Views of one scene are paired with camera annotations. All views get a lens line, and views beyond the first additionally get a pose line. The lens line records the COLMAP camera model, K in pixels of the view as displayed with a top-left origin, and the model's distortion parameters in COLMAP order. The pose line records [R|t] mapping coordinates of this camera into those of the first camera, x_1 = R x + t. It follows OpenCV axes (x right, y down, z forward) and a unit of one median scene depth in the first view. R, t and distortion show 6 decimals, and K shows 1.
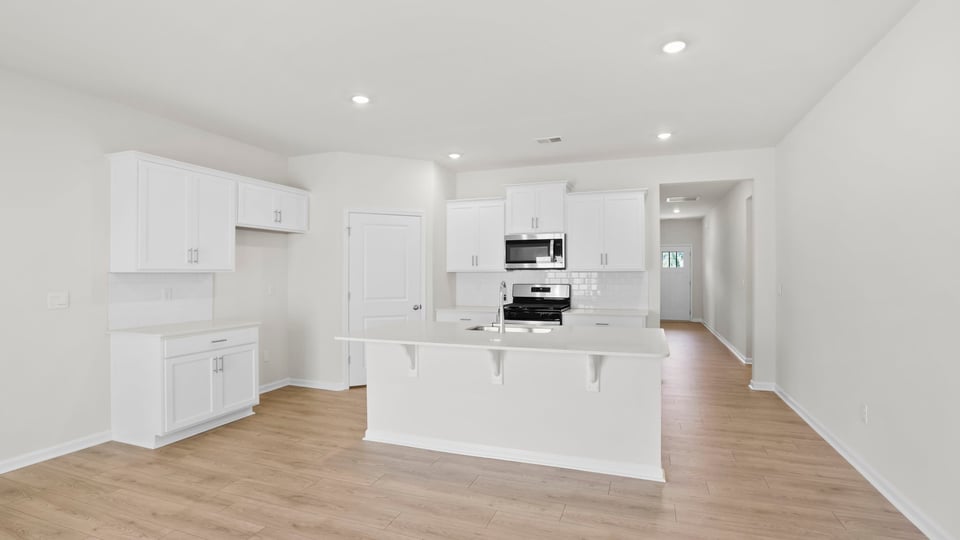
lens RADIAL K [[446.0, 0, 480.4], [0, 446.0, 273.9], [0, 0, 1]] dist [-0.029692, 0.000136]
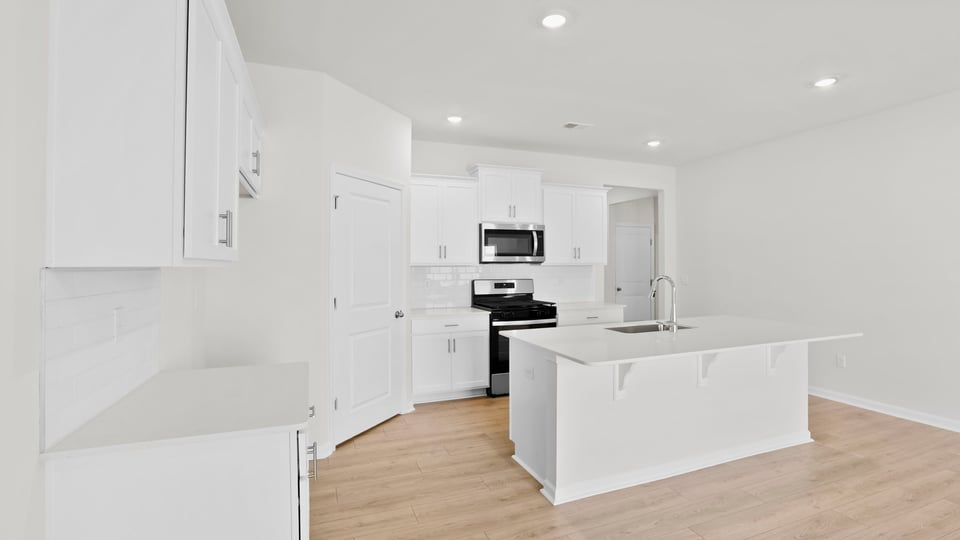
lens RADIAL K [[459.2, 0, 480.0], [0, 459.2, 270.0], [0, 0, 1]] dist [-0.021005, 0.000469]
pose [[0.737467, -0.006610, 0.675350, -0.580685], [0.003204, 0.999975, 0.006288, -0.002217], [-0.675375, -0.002473, 0.737470, 0.379273]]
